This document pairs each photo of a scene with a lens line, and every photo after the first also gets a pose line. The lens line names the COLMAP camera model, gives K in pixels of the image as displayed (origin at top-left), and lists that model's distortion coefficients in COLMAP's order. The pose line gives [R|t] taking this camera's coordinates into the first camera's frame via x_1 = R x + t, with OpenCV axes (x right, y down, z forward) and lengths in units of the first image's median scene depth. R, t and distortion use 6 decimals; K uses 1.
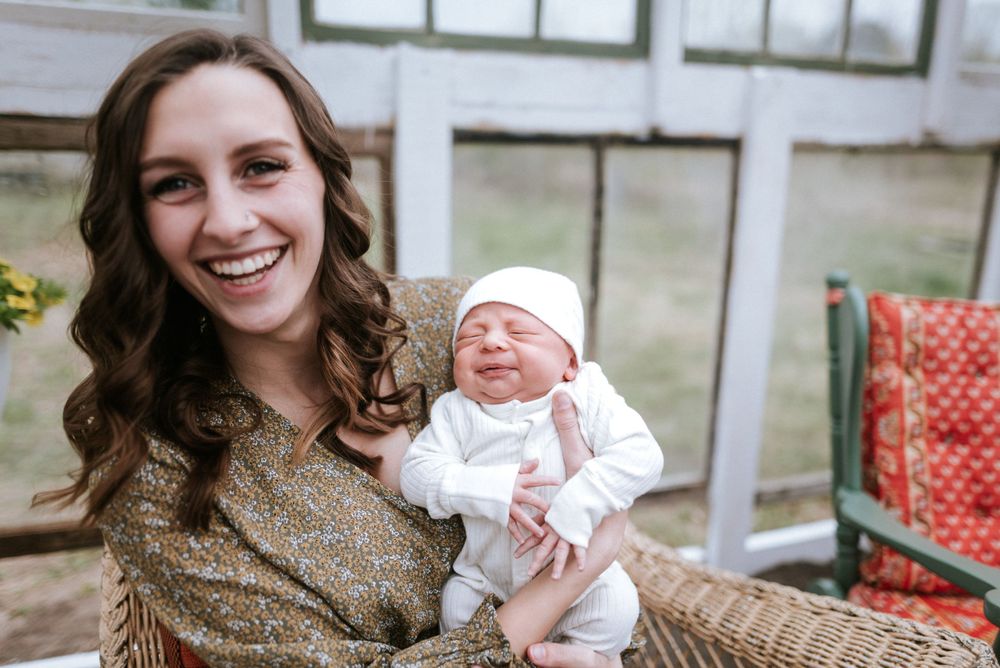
lens RADIAL K [[738.5, 0, 525.4], [0, 738.5, 337.3], [0, 0, 1]] dist [-0.012264, 0.002009]
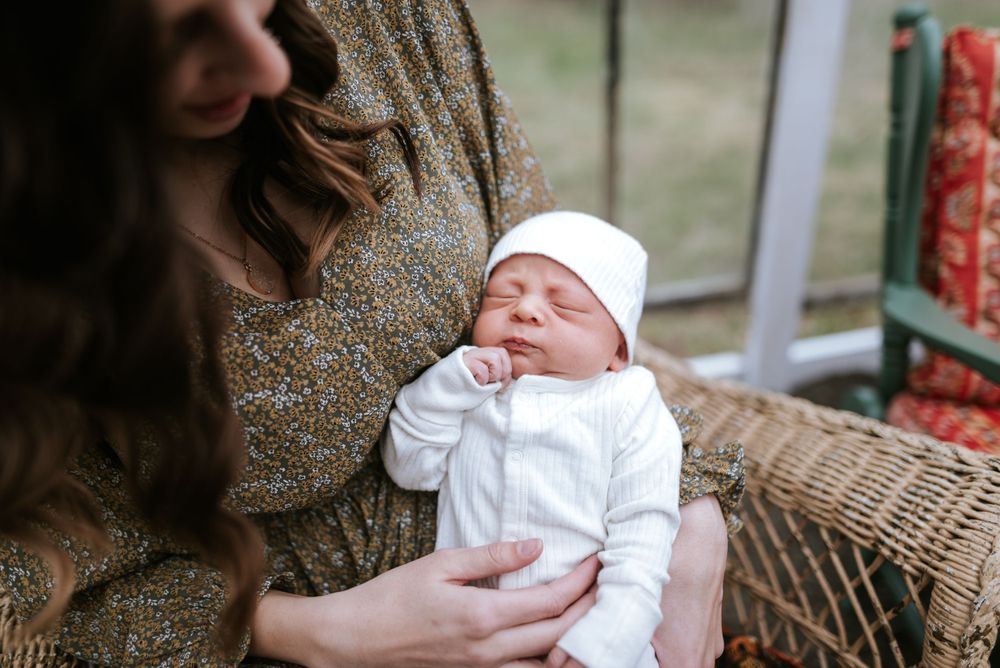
lens RADIAL K [[680.8, 0, 500.0], [0, 680.8, 334.0], [0, 0, 1]] dist [-0.026481, 0.003537]
pose [[0.987090, -0.009193, -0.159905, 0.119802], [0.047784, 0.969790, 0.239214, 0.059192], [0.152876, -0.243766, 0.957709, 0.199609]]
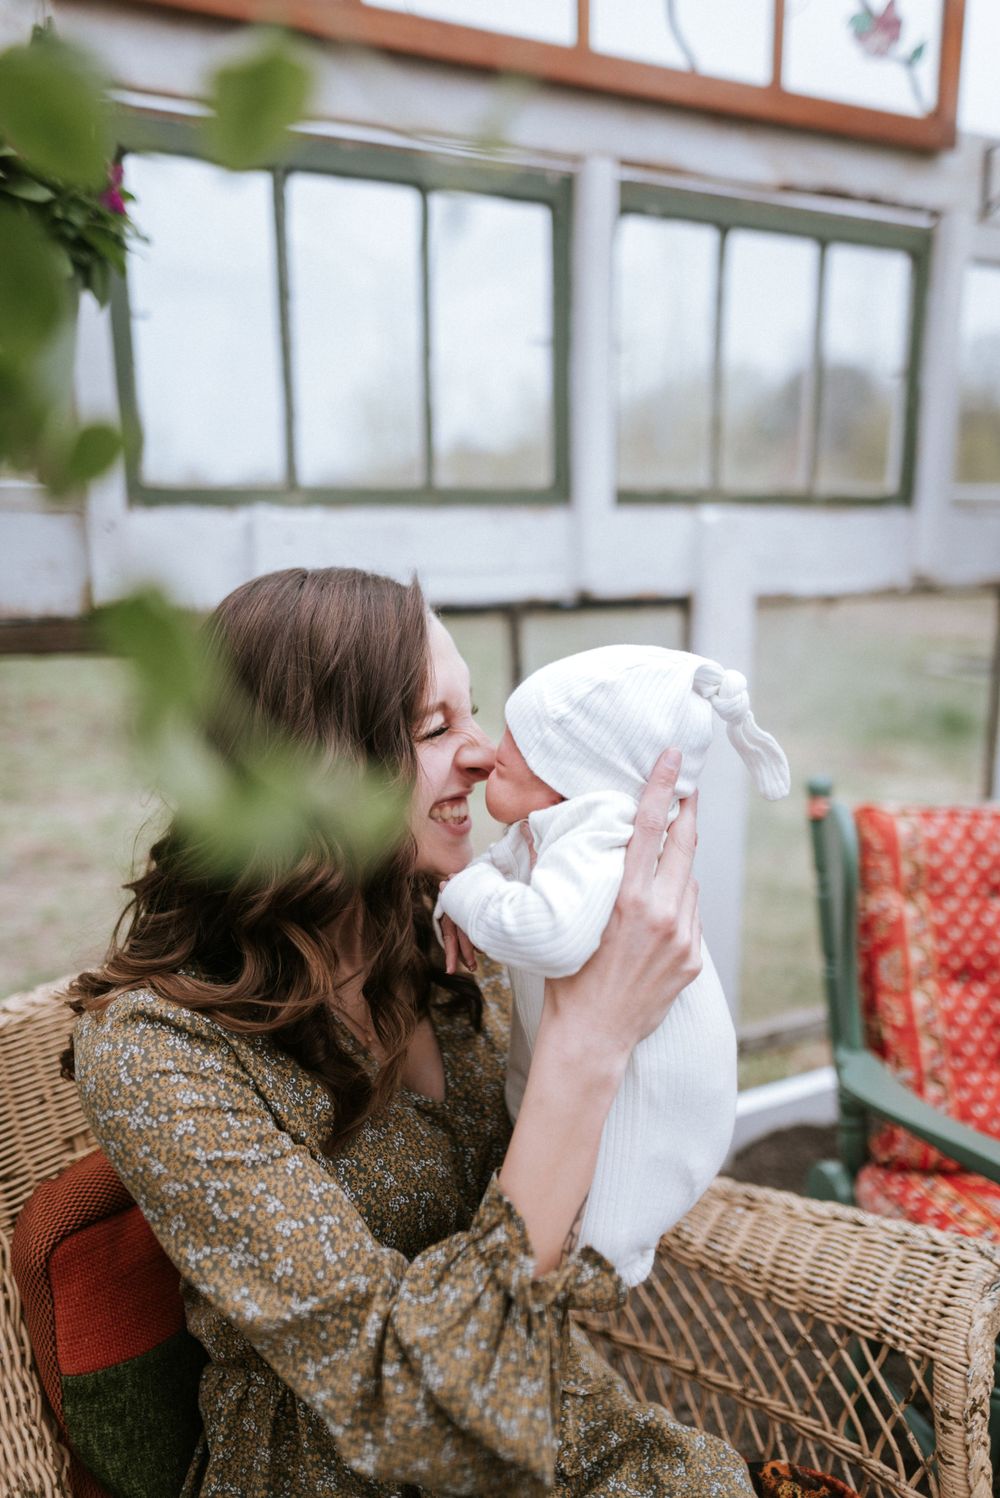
lens RADIAL K [[1050.9, 0, 500.0], [0, 1050.9, 749.0], [0, 0, 1]] dist [-0.003845, -0.004273]
pose [[0.994066, -0.048204, 0.097517, -0.038269], [0.052063, 0.997942, -0.037428, -0.099696], [-0.095512, 0.042283, 0.994530, -0.123886]]
